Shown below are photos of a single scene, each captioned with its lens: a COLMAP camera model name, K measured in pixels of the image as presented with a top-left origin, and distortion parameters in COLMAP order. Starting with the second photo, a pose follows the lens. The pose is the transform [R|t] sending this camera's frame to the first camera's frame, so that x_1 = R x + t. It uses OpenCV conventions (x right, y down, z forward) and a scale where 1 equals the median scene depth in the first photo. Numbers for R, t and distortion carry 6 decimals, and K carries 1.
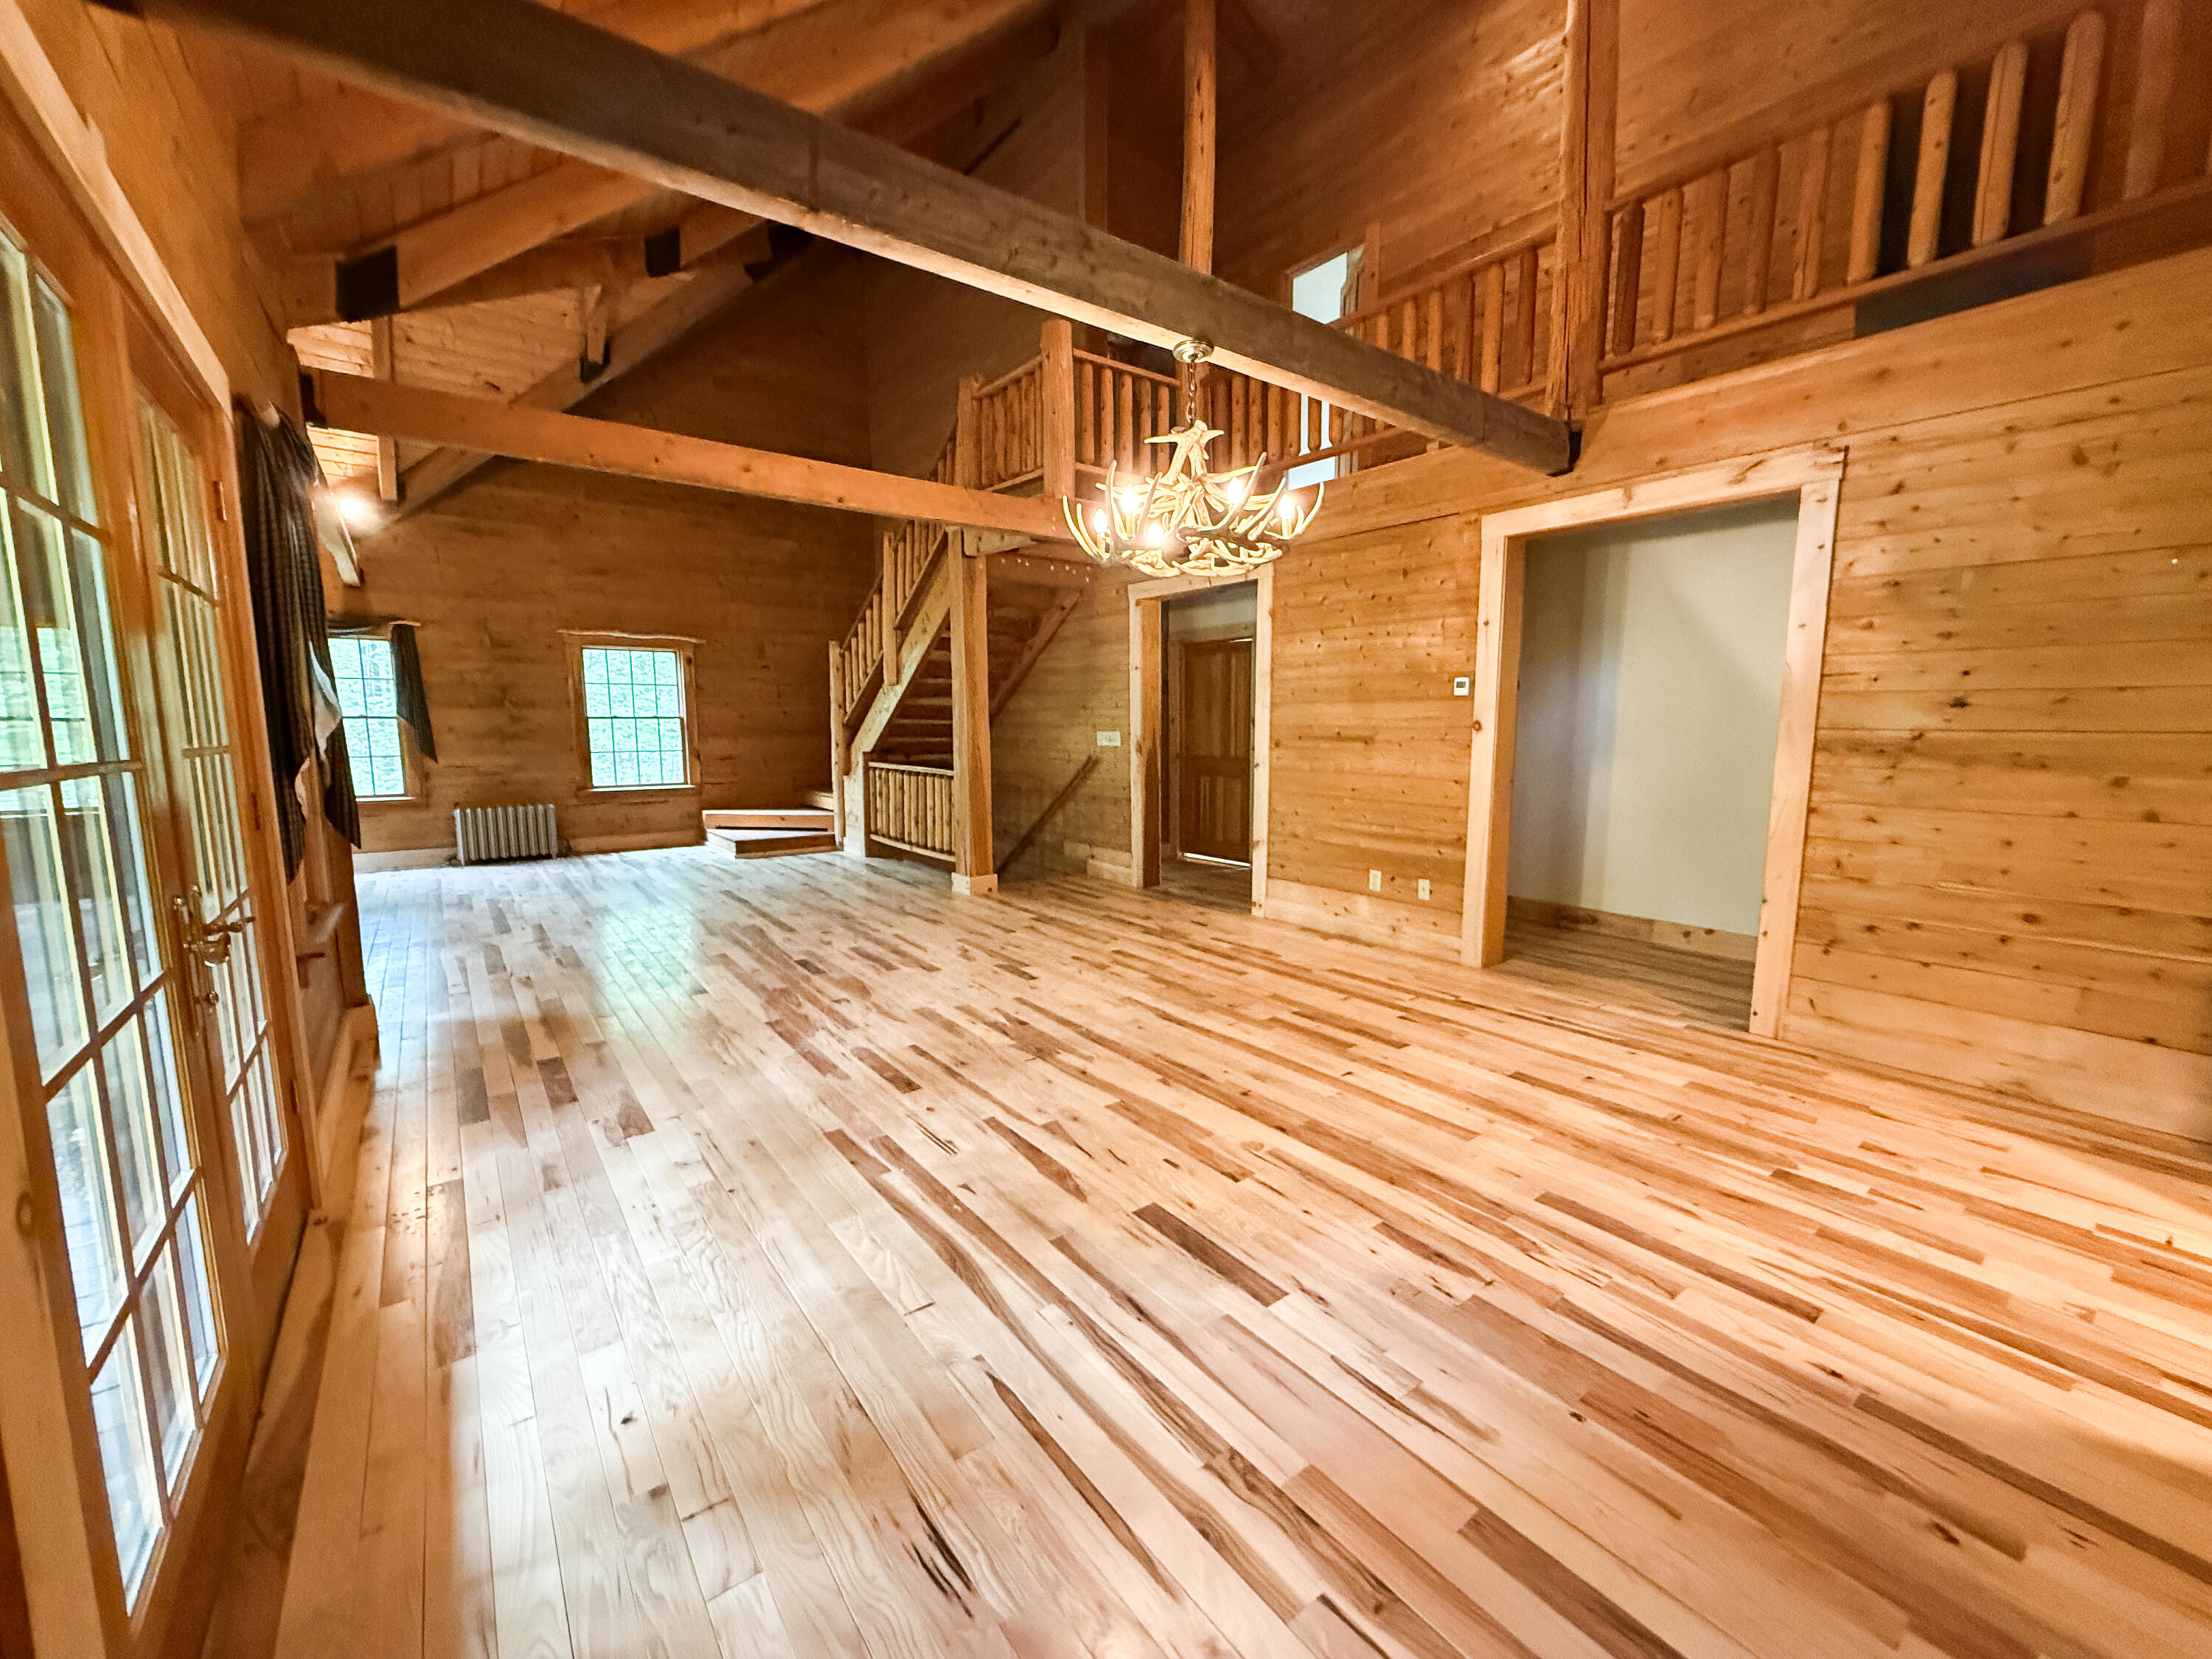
lens RADIAL K [[879.7, 0, 1092.4], [0, 879.7, 836.4], [0, 0, 1]] dist [-0.001800, 0.000460]
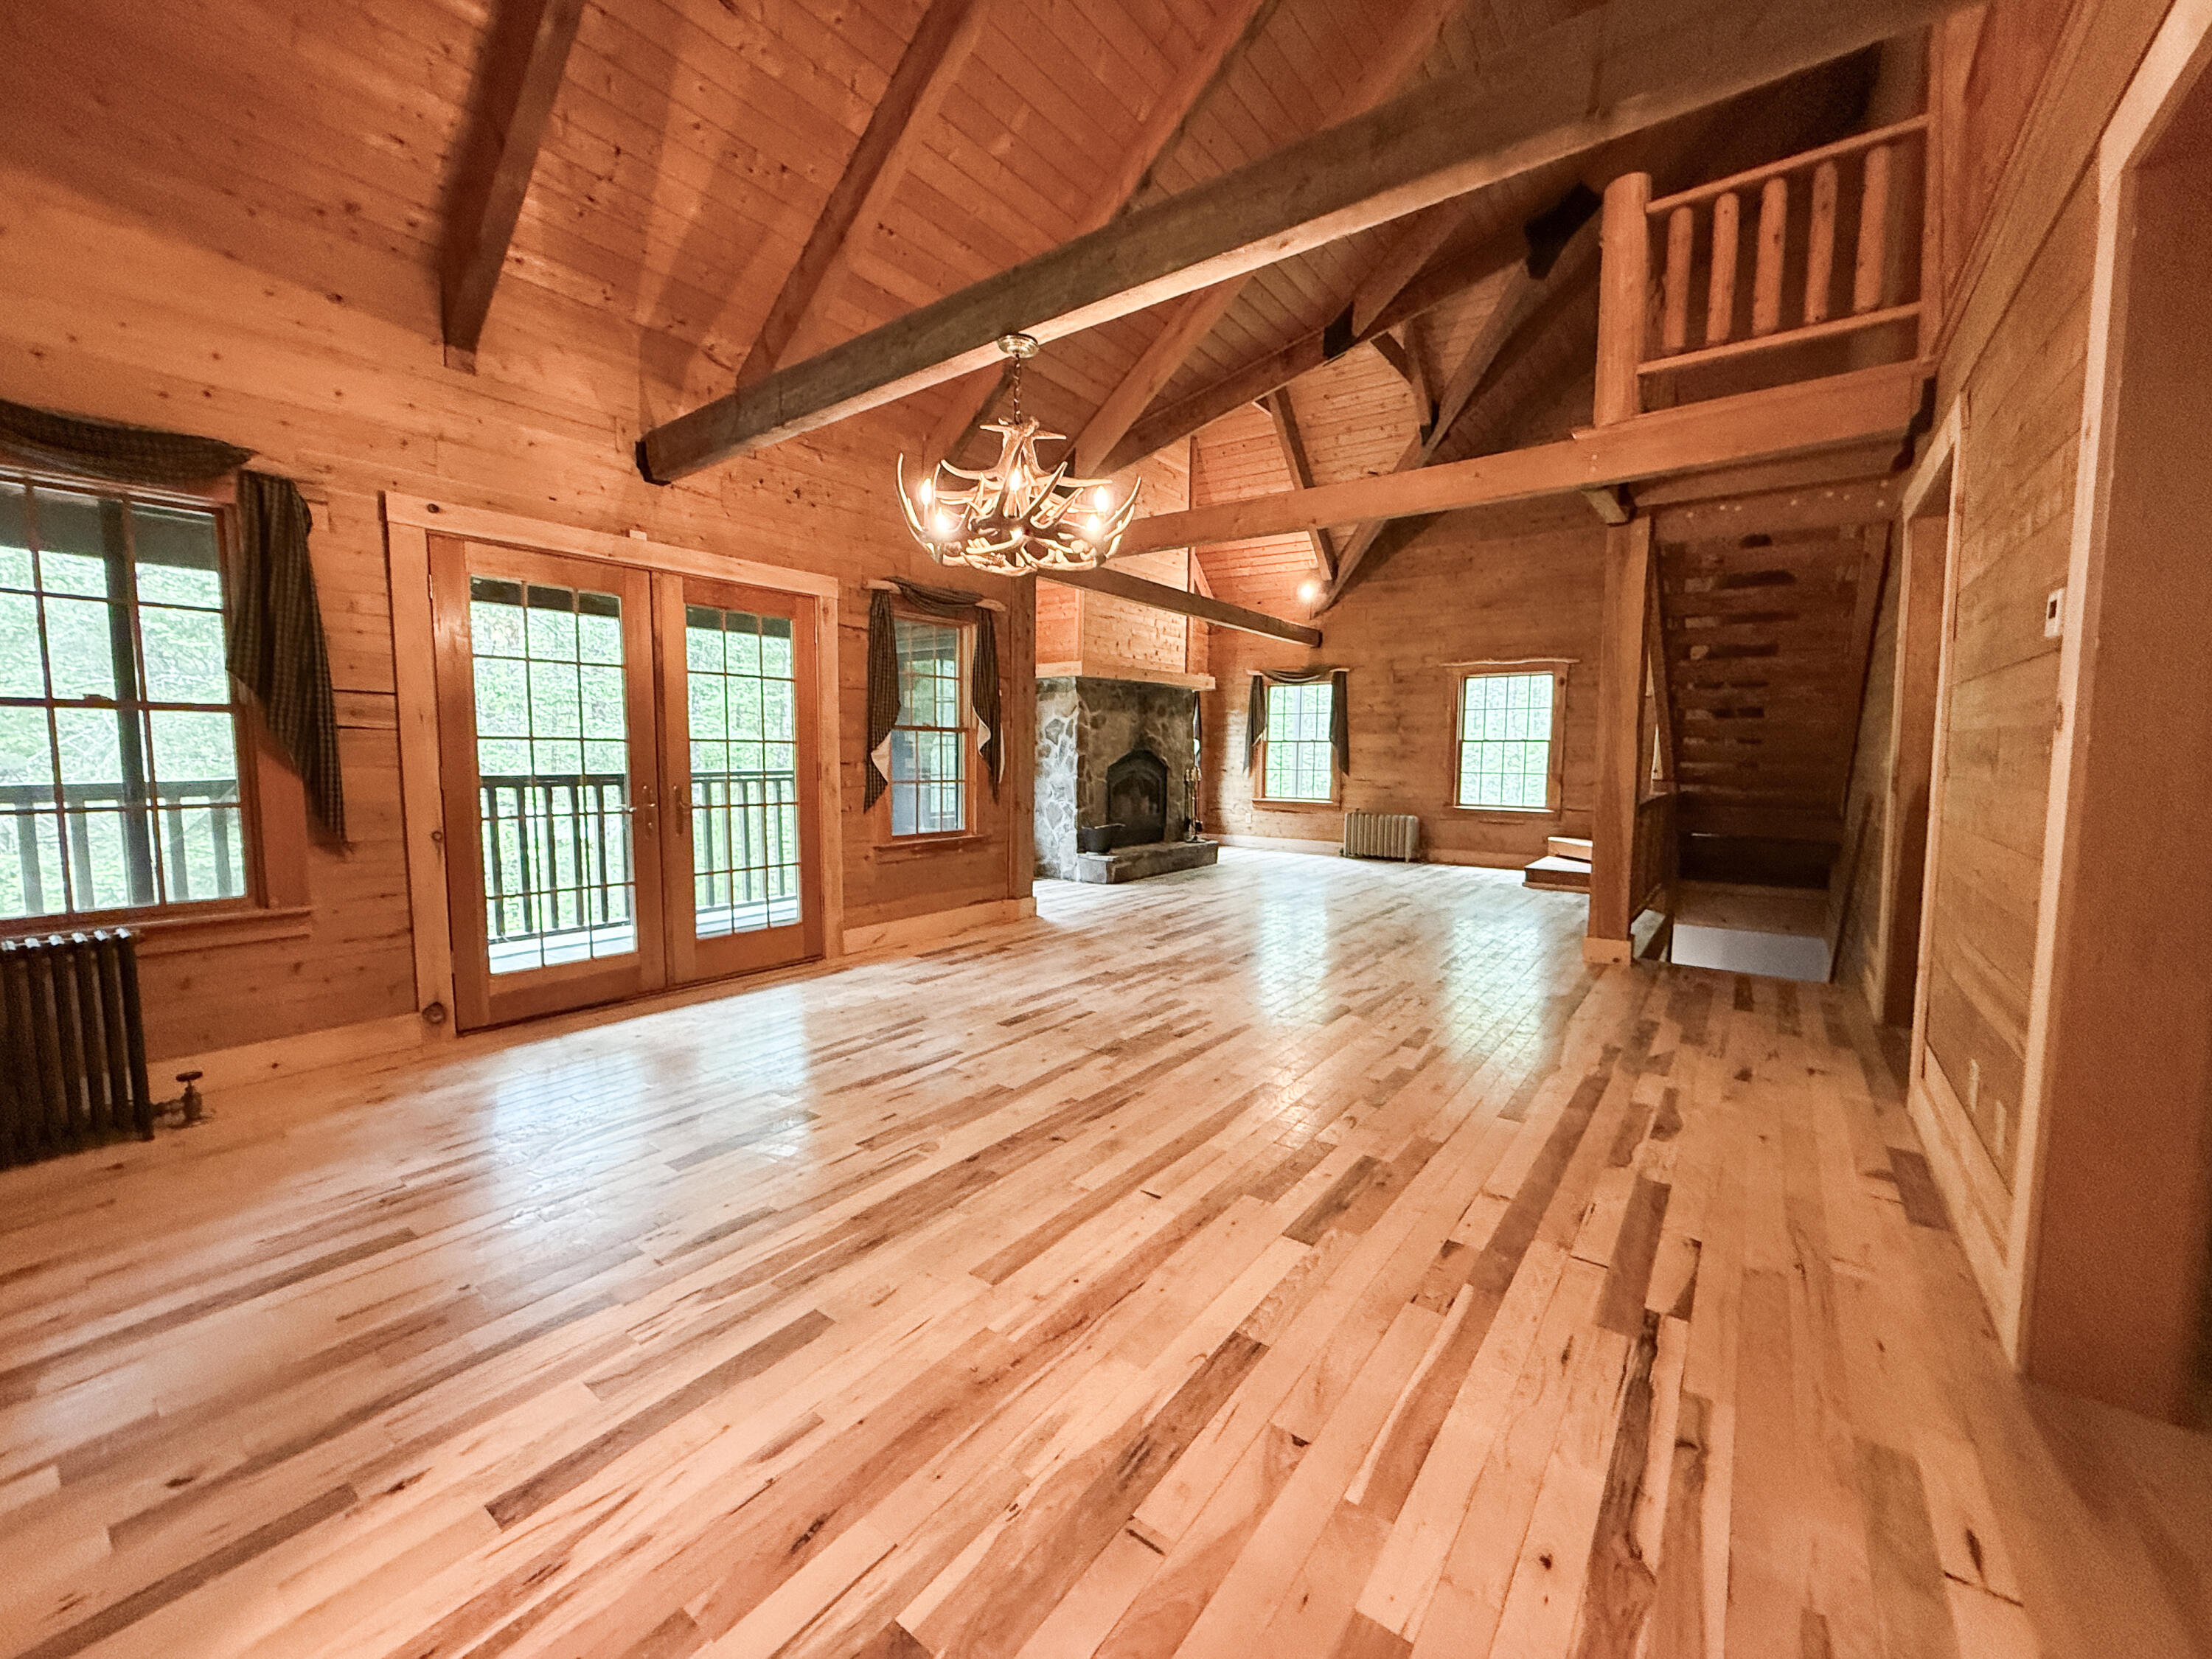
lens RADIAL K [[879.7, 0, 1093.5], [0, 879.7, 819.4], [0, 0, 1]] dist [-0.001800, 0.000460]
pose [[0.273728, 0.076928, -0.958726, 0.884041], [-0.132227, 0.990341, 0.041713, -0.057245], [0.952675, 0.115351, 0.281256, 0.663707]]
